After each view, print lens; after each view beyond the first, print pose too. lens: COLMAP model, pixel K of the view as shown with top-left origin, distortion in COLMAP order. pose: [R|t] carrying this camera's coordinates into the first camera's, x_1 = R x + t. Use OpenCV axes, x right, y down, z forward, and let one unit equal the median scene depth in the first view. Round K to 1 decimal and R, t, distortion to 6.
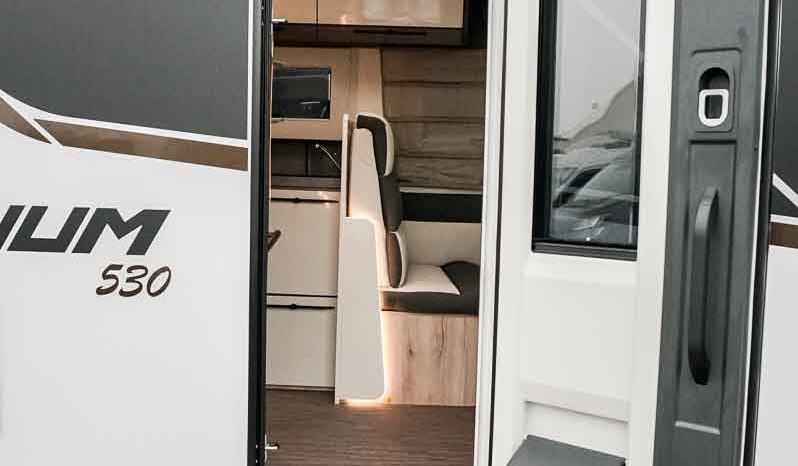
lens RADIAL K [[962.9, 0, 399.0], [0, 962.9, 233.0], [0, 0, 1]] dist [0.144984, -0.848971]
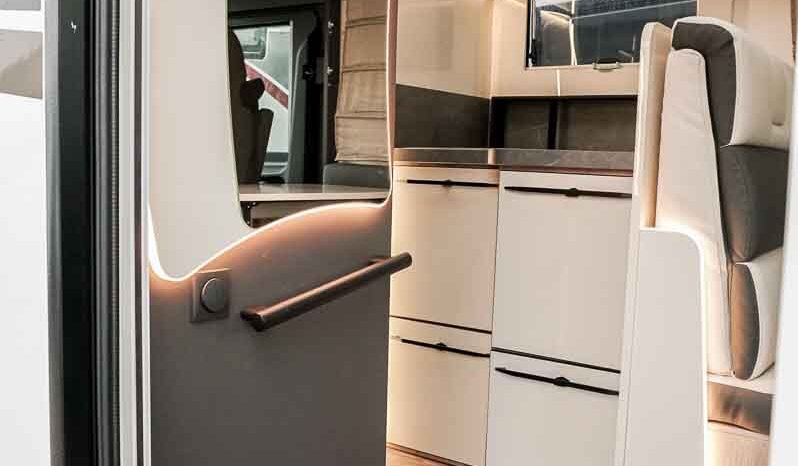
lens RADIAL K [[839.1, 0, 383.7], [0, 839.1, 219.8], [0, 0, 1]] dist [0.113947, -0.496178]
pose [[0.829492, 0.039903, -0.557092, 0.077909], [-0.040847, 0.999108, 0.010744, -0.019504], [0.557024, 0.013844, 0.830381, 0.552578]]
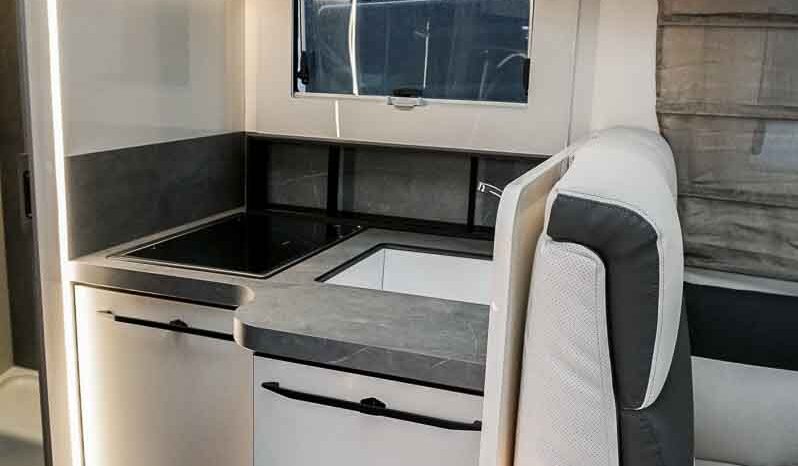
lens RADIAL K [[839.1, 0, 383.7], [0, 839.1, 219.8], [0, 0, 1]] dist [0.113947, -0.496178]
pose [[0.947998, 0.077114, -0.308792, -0.013457], [-0.029479, 0.987308, 0.156057, -0.150858], [0.316907, -0.138839, 0.938240, 0.745778]]
